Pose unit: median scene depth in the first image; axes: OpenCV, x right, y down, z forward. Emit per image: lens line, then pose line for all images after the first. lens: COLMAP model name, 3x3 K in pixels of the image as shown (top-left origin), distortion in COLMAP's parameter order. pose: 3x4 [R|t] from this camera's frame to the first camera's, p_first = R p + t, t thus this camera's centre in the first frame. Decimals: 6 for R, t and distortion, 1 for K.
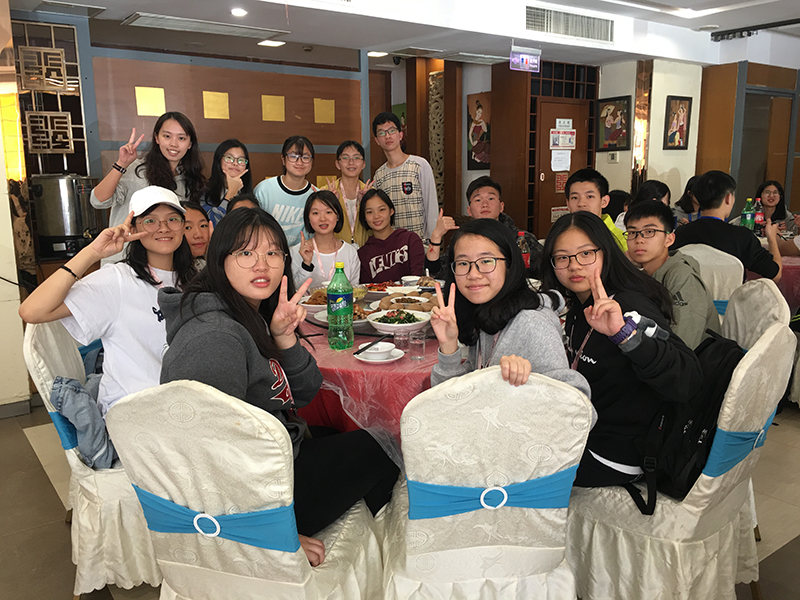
lens RADIAL K [[669.0, 0, 400.0], [0, 669.0, 300.0], [0, 0, 1]] dist [-0.136842, 0.004435]
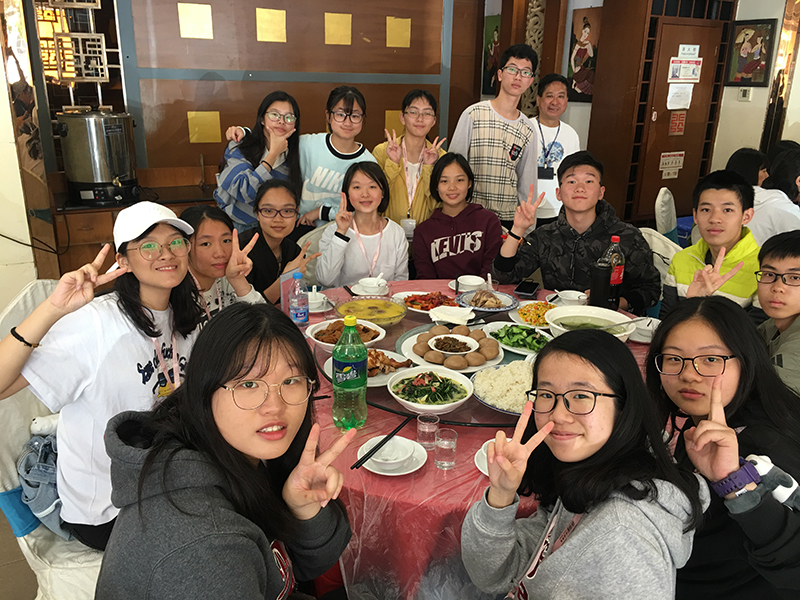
lens RADIAL K [[681.7, 0, 365.8], [0, 681.7, 299.9], [0, 0, 1]] dist [-0.108756, 0.006138]
pose [[0.983660, 0.088234, -0.156932, 0.010871], [-0.060187, 0.982683, 0.175250, -0.114387], [0.169678, -0.162941, 0.971936, 0.119961]]
